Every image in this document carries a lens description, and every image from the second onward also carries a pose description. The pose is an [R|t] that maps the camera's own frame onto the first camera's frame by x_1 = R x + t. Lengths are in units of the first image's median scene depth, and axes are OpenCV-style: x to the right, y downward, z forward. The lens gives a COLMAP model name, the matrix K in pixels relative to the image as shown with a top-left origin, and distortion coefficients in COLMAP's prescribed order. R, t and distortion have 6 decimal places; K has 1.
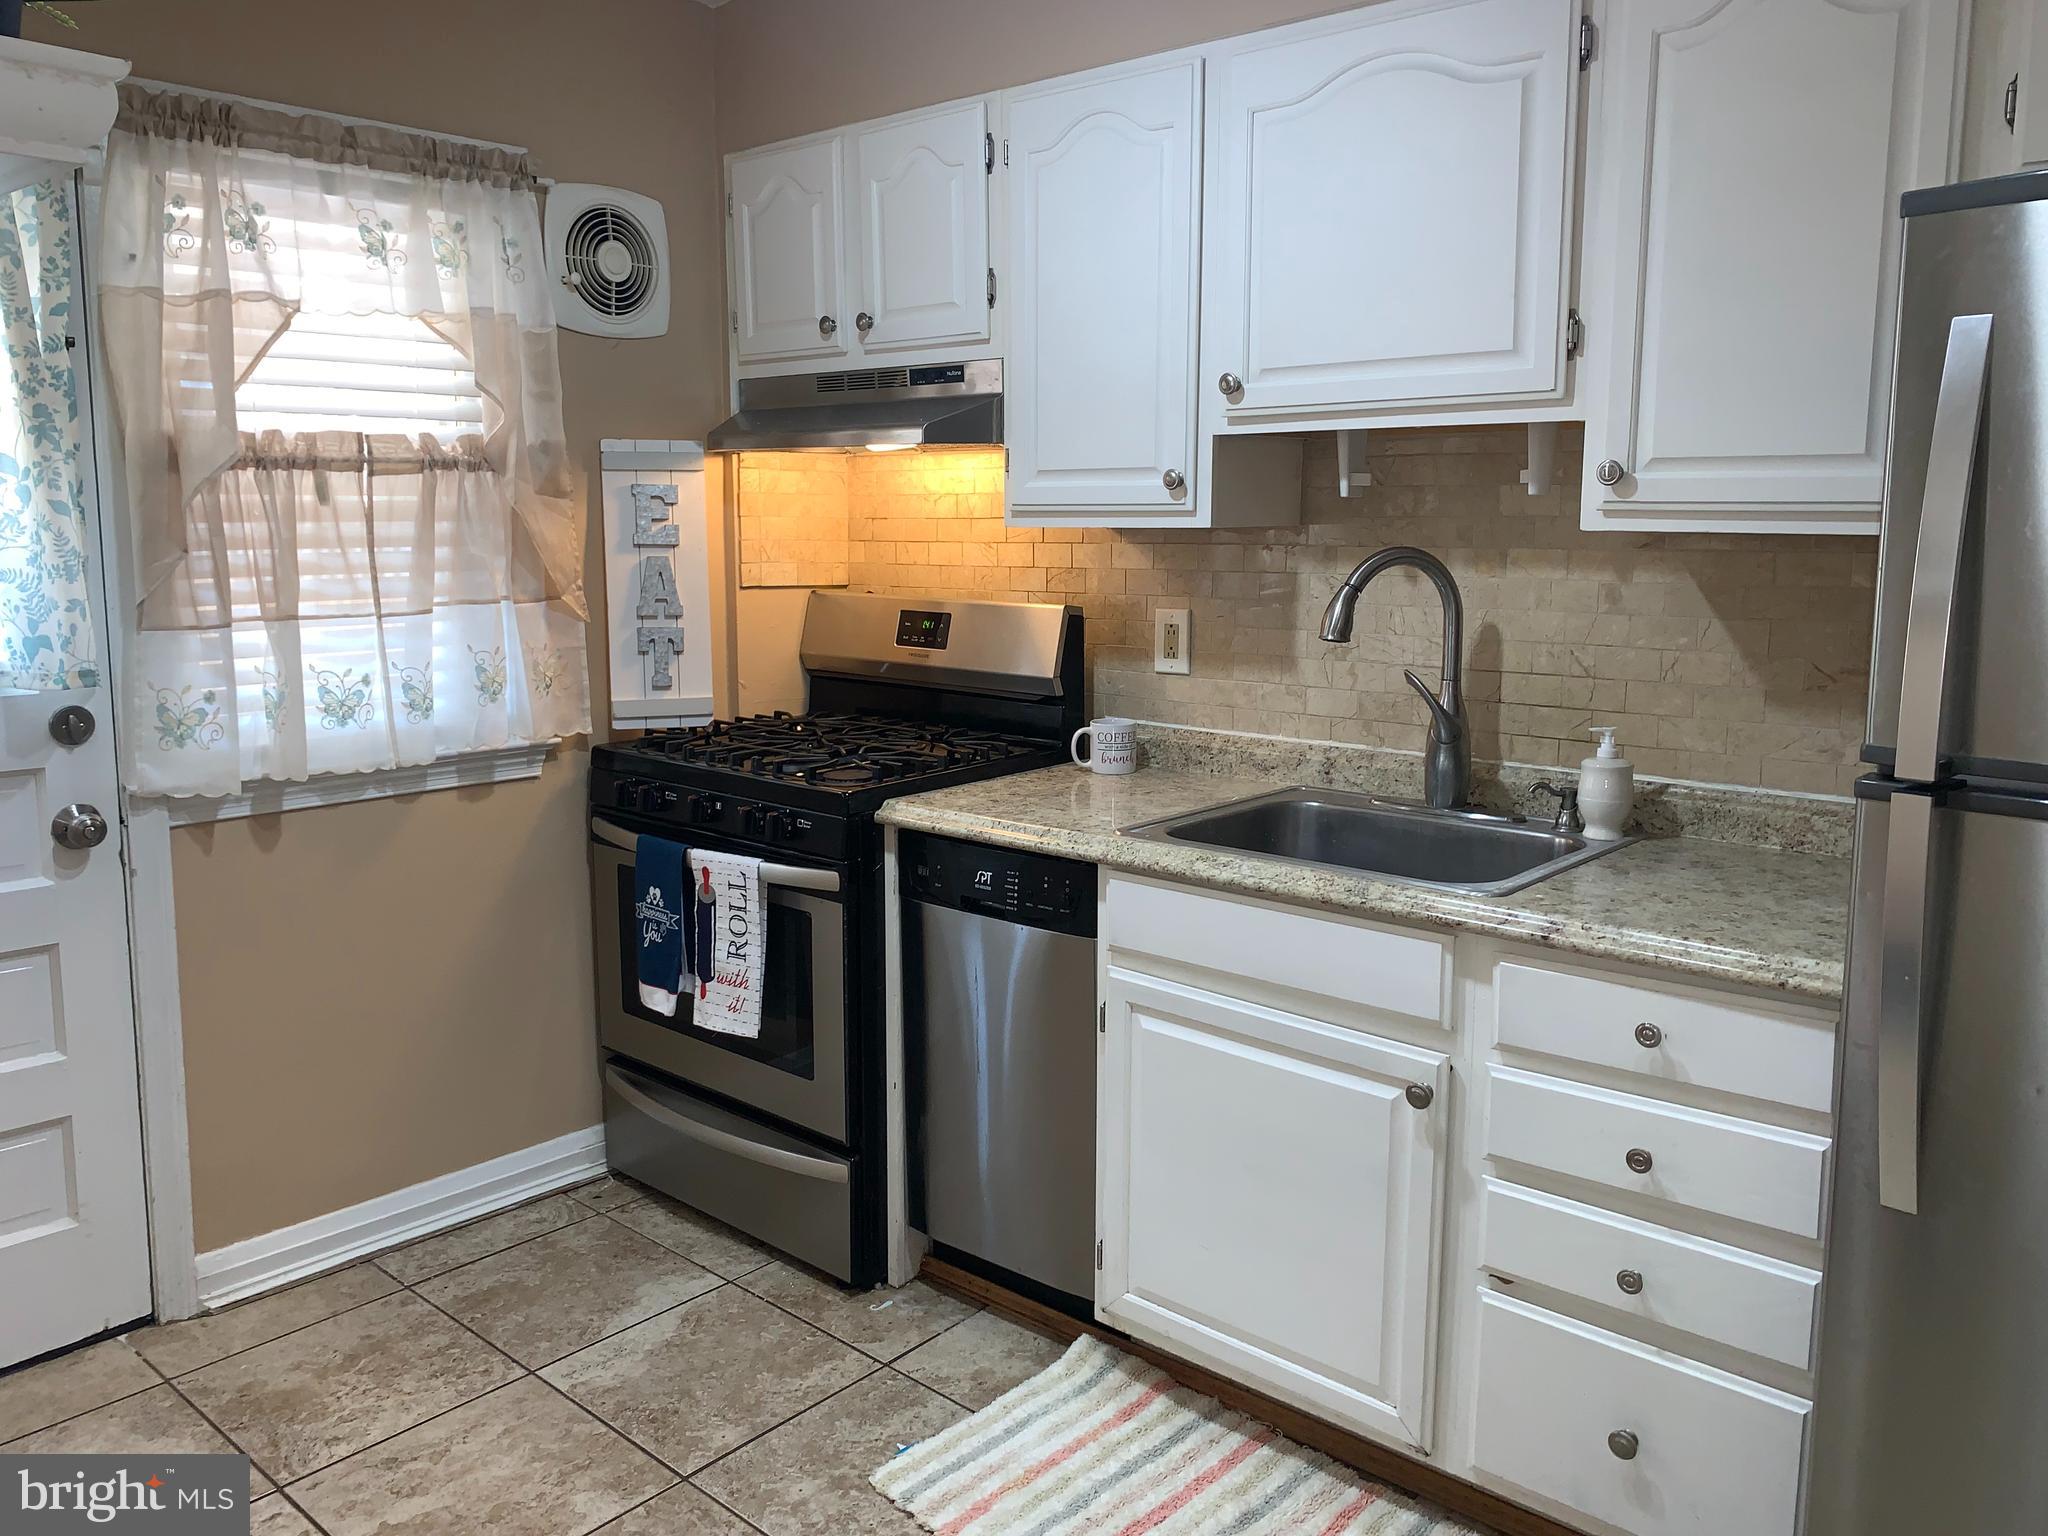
lens RADIAL K [[1565.1, 0, 1003.2], [0, 1565.1, 720.2], [0, 0, 1]] dist [0.035014, -0.050521]
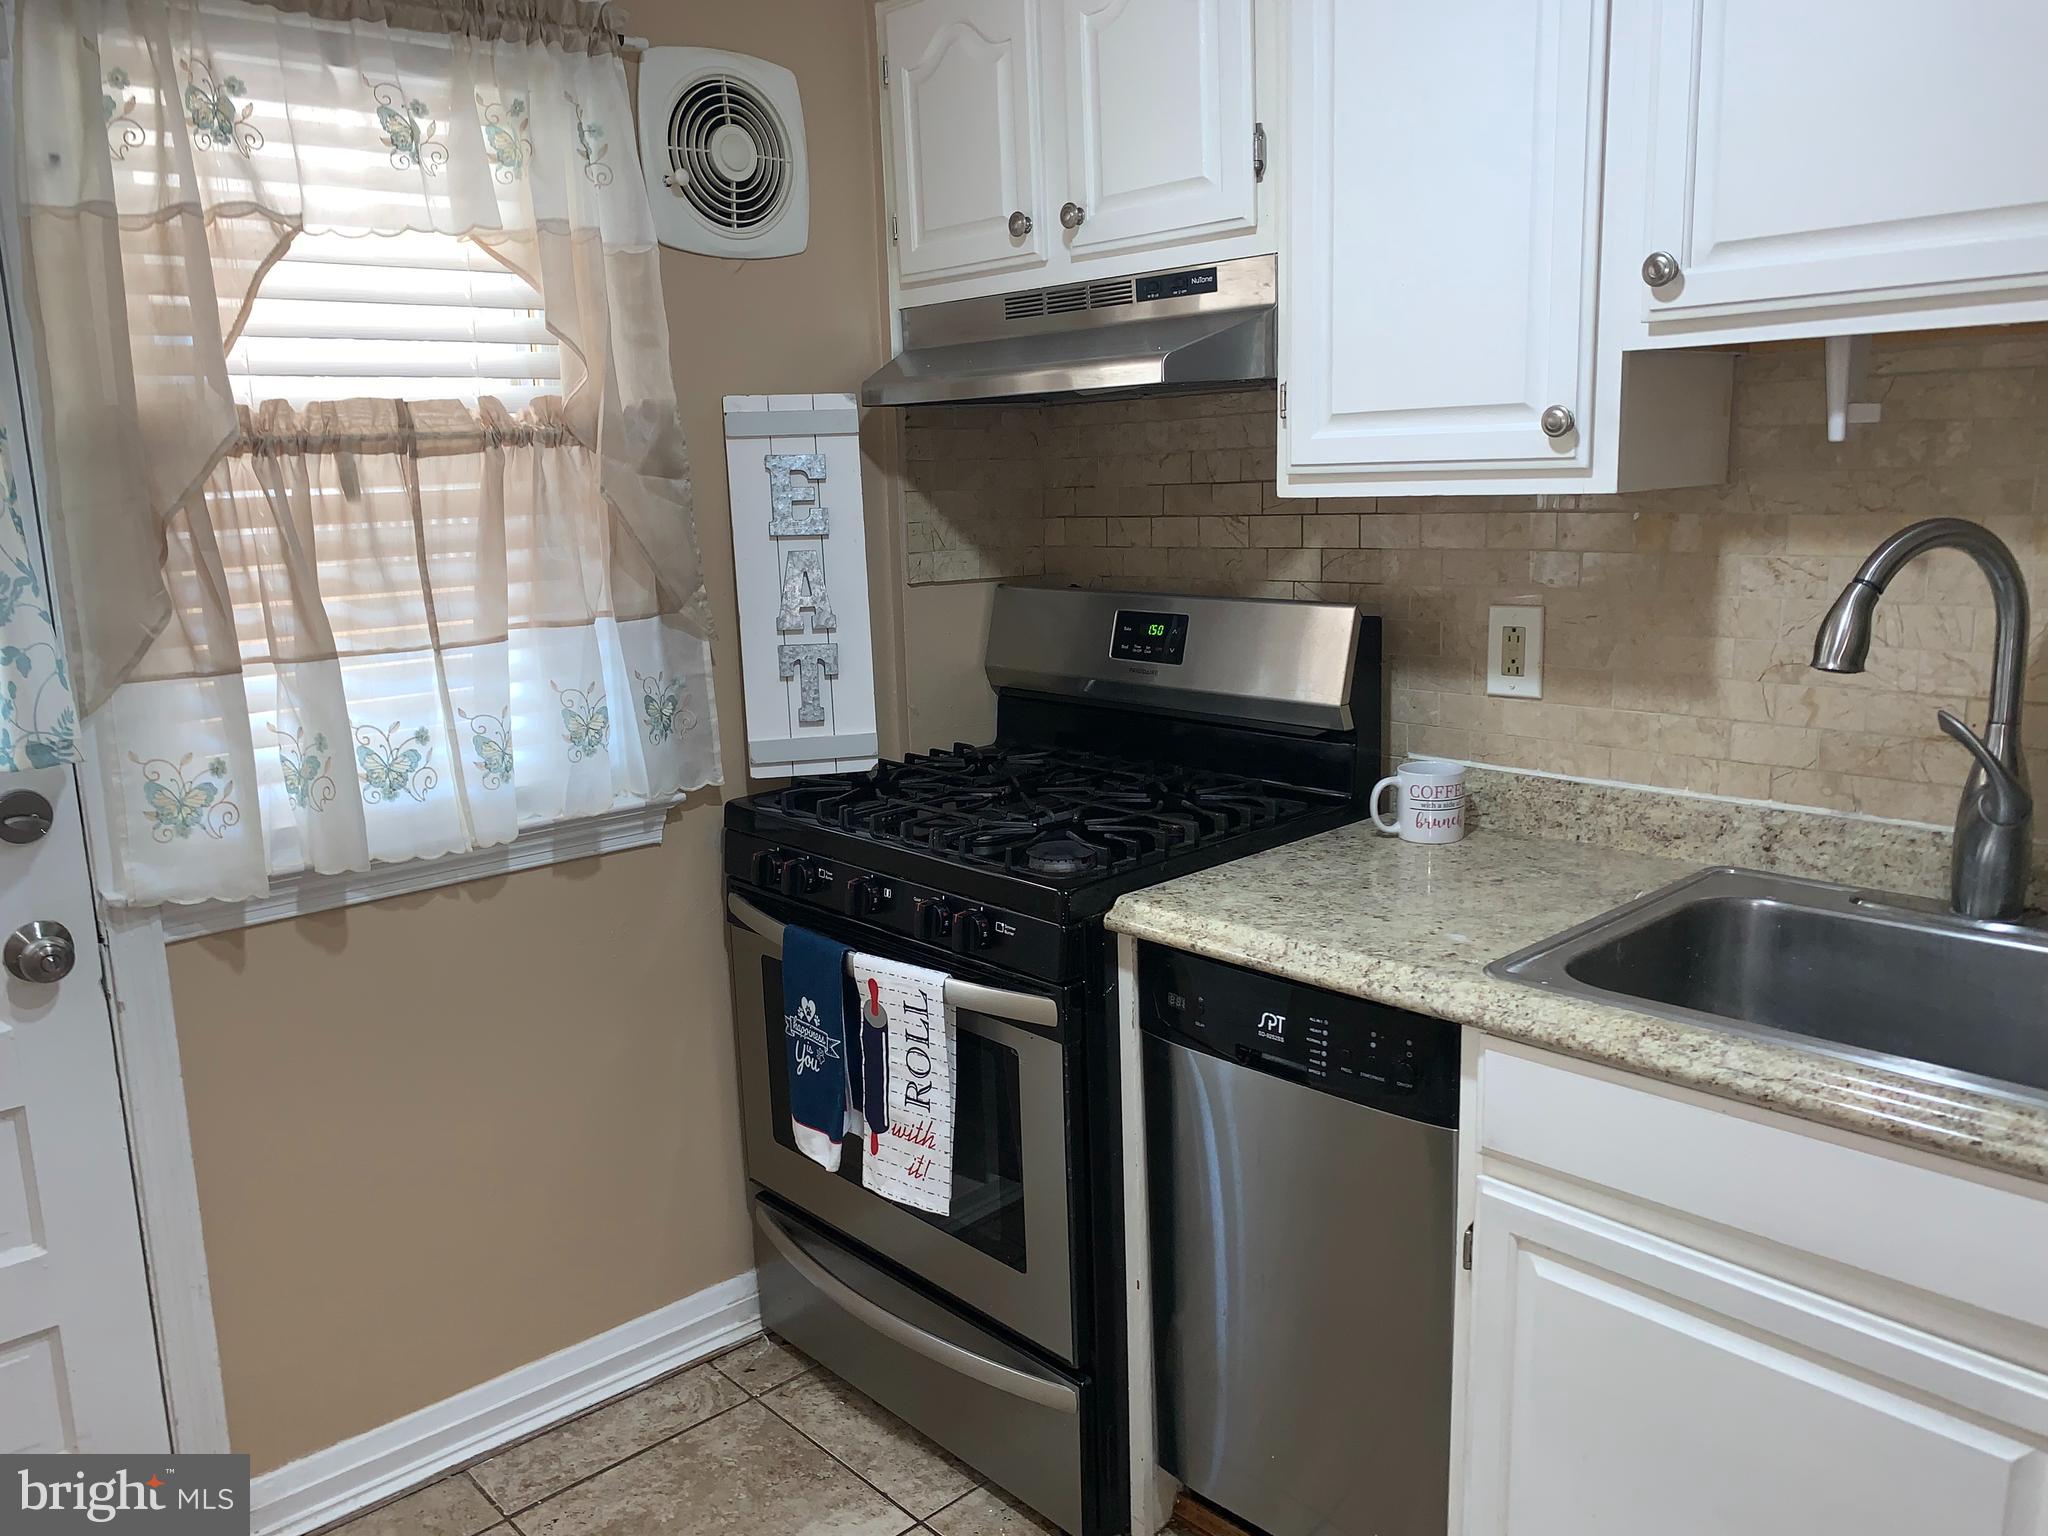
lens RADIAL K [[1565.1, 0, 1000.3], [0, 1565.1, 774.0], [0, 0, 1]] dist [0.035014, -0.050521]
pose [[0.994080, -0.012353, -0.107947, -0.052446], [0.019460, 0.997694, 0.065026, -0.051459], [0.106895, -0.066742, 0.992028, 0.295593]]
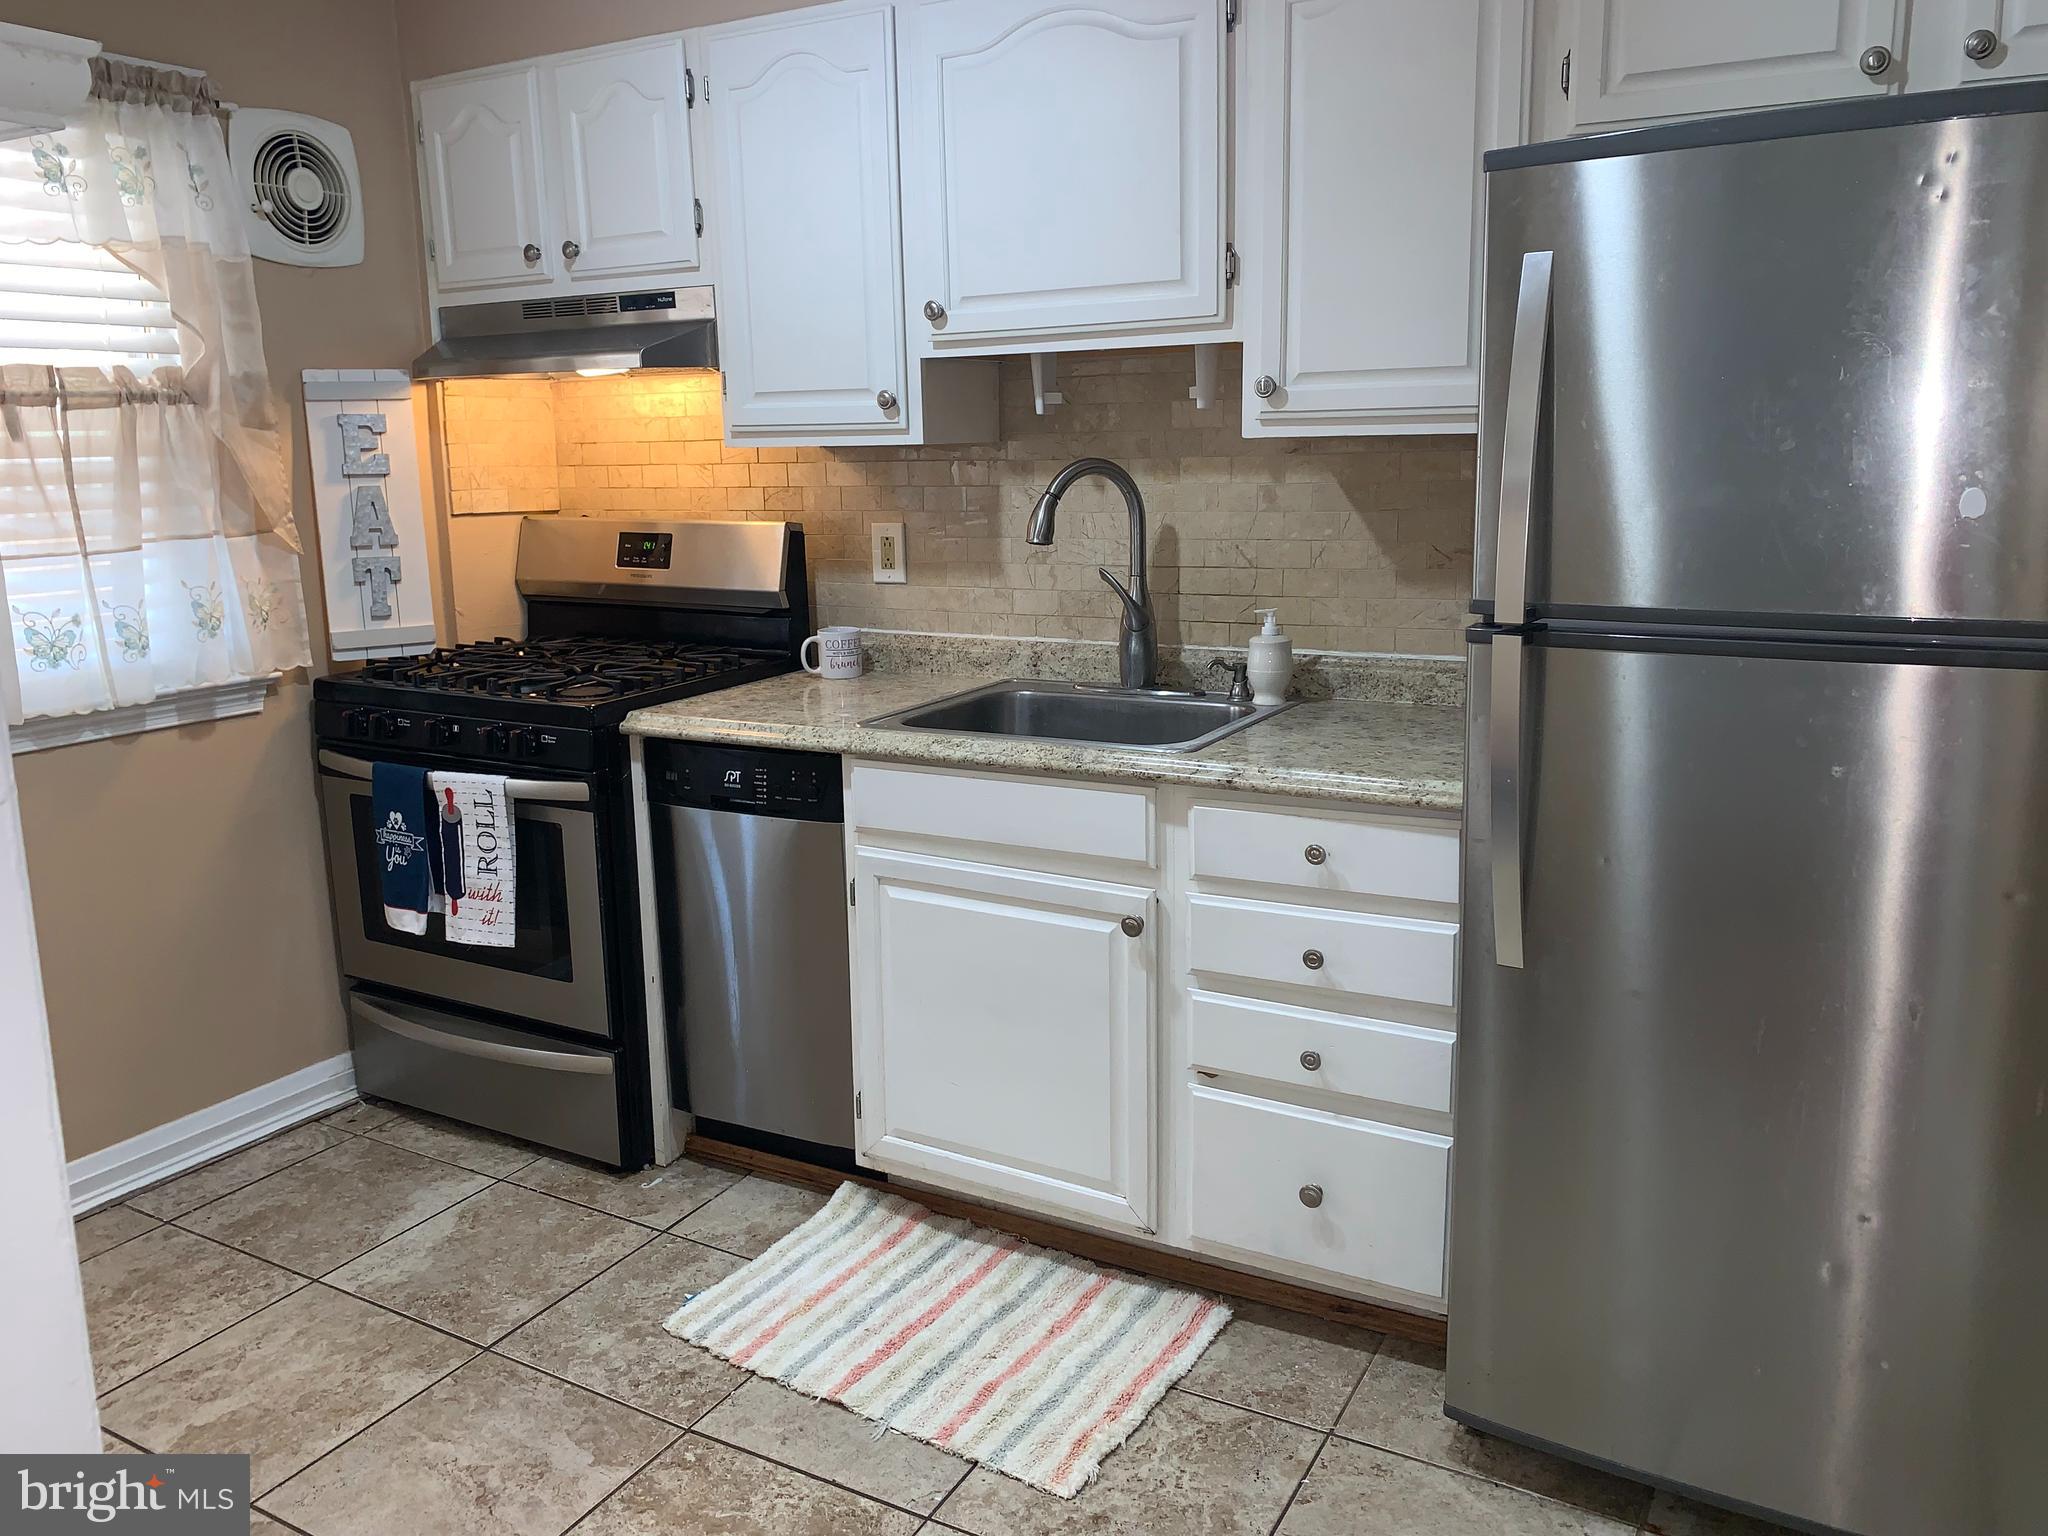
lens RADIAL K [[1565.1, 0, 1006.0], [0, 1565.1, 722.2], [0, 0, 1]] dist [0.035014, -0.050521]
pose [[0.977702, -0.058441, 0.201701, -0.040526], [0.049320, 0.997533, 0.049958, 0.018183], [-0.204123, -0.038896, 0.978172, -0.084760]]
